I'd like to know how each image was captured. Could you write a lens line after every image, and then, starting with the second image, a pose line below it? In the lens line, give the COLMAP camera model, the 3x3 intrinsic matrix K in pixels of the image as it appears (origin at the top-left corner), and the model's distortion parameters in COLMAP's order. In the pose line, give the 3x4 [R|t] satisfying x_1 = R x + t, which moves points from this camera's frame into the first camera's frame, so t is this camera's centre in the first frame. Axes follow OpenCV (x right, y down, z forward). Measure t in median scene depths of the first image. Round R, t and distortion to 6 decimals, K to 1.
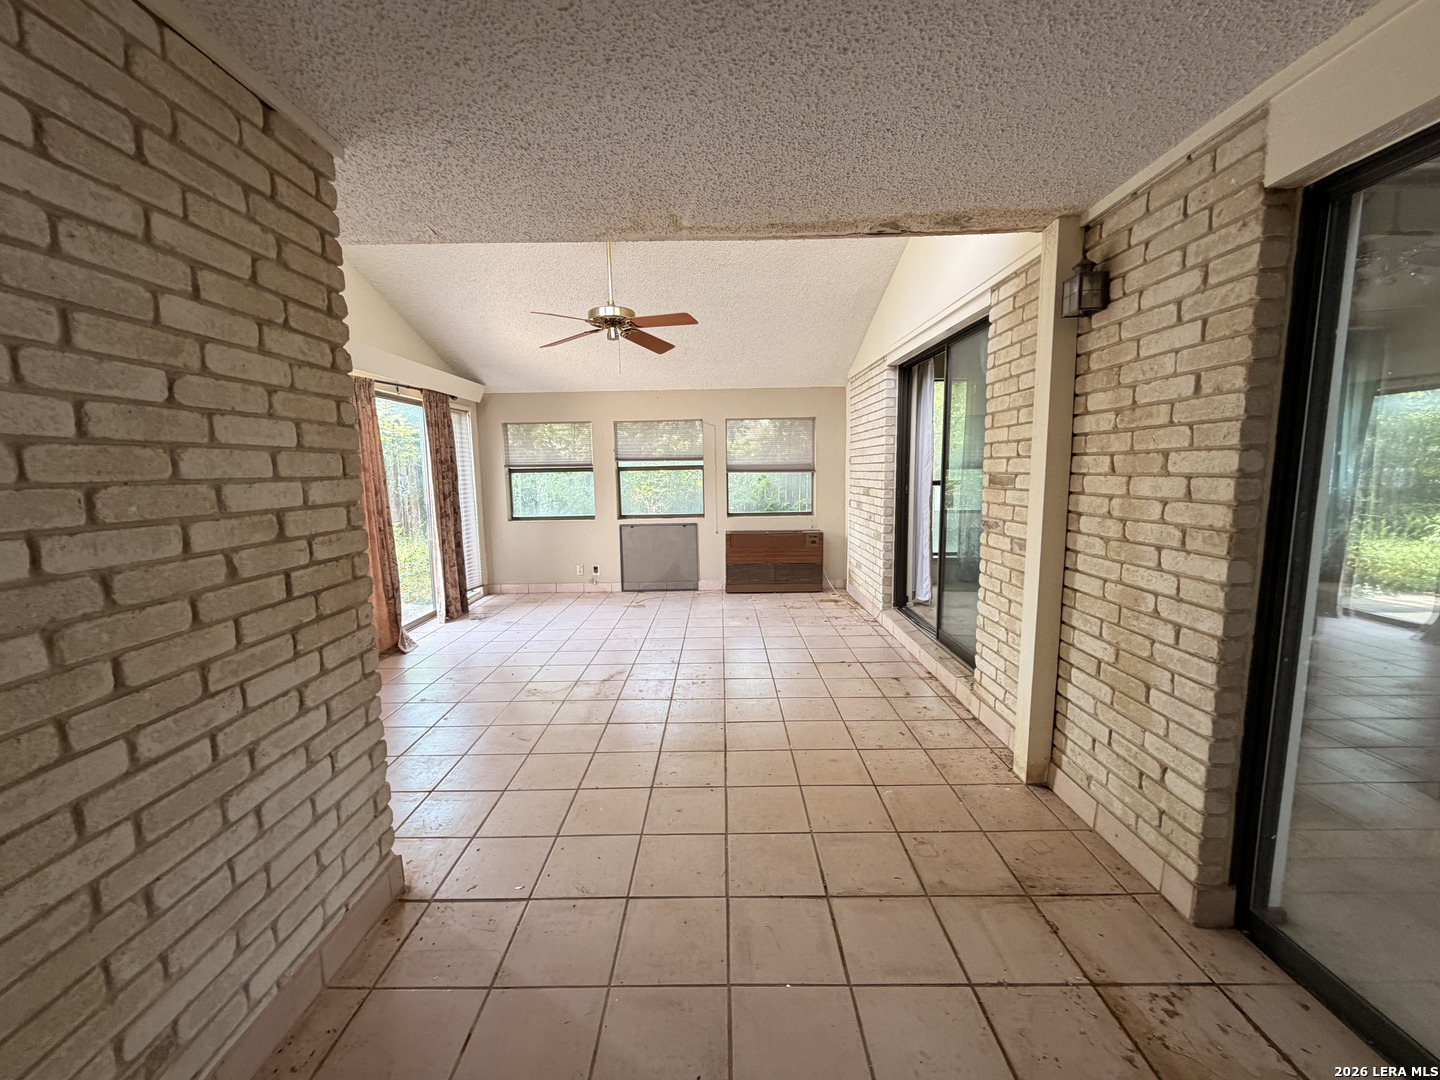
lens RADIAL K [[574.1, 0, 714.8], [0, 574.1, 539.1], [0, 0, 1]] dist [-0.001490, 0.000528]
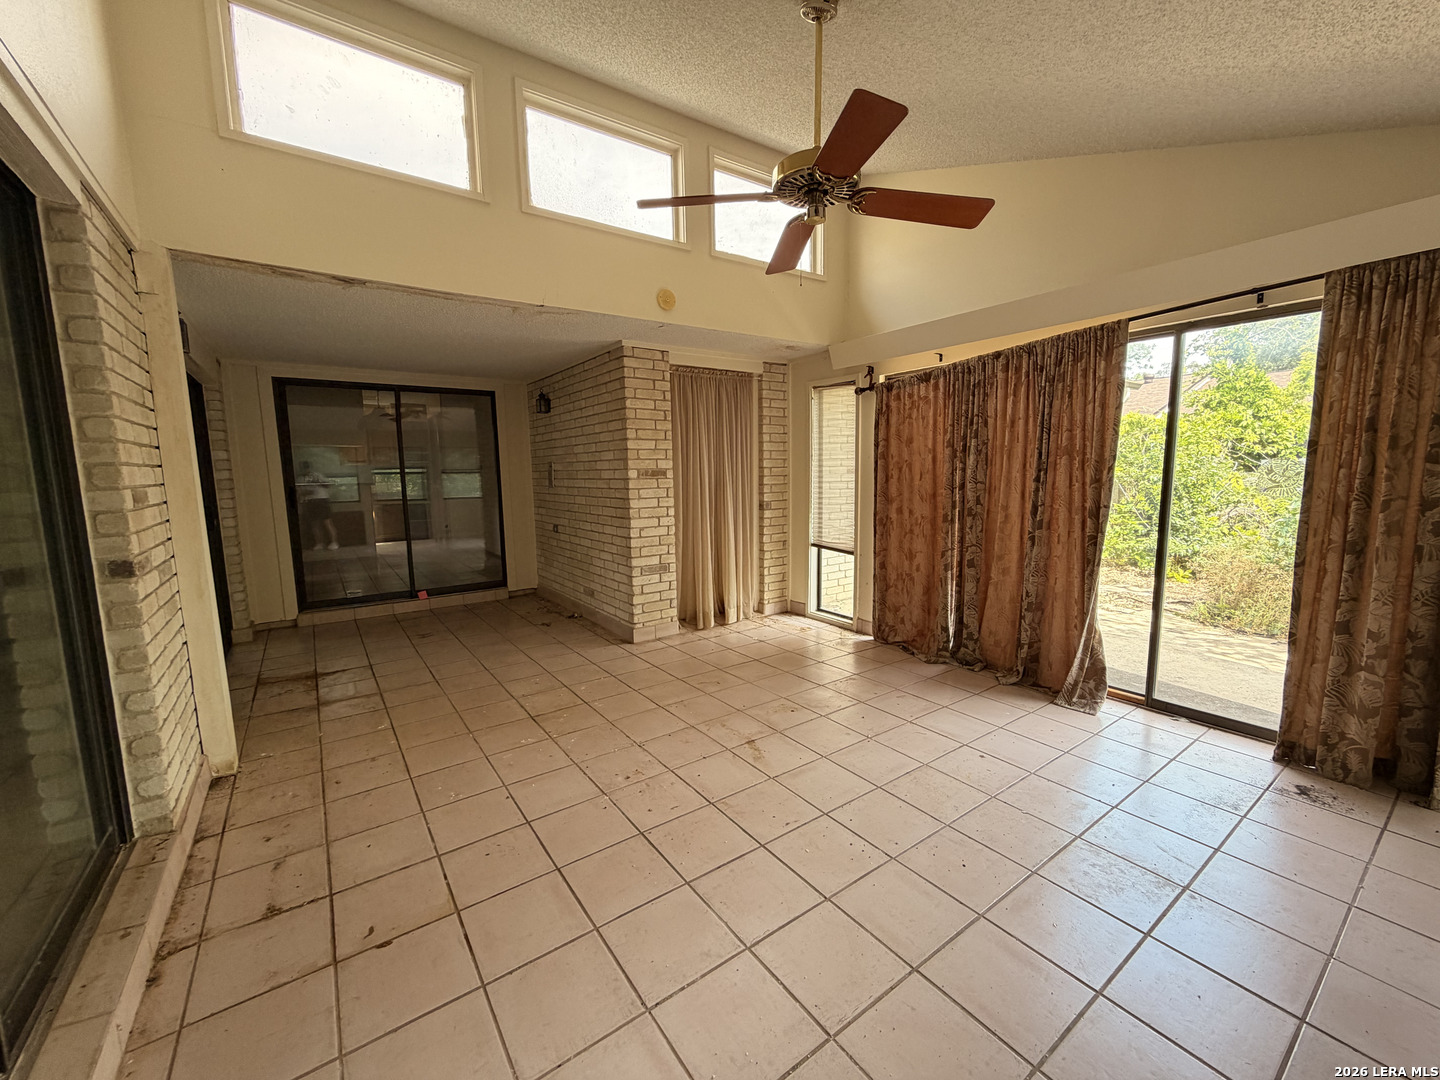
lens RADIAL K [[574.1, 0, 716.5], [0, 574.1, 544.3], [0, 0, 1]] dist [-0.001490, 0.000528]
pose [[-0.806452, 0.105793, -0.581759, 0.293107], [-0.041710, 0.971236, 0.234439, -0.205931], [0.589827, 0.213329, -0.778842, 1.708010]]
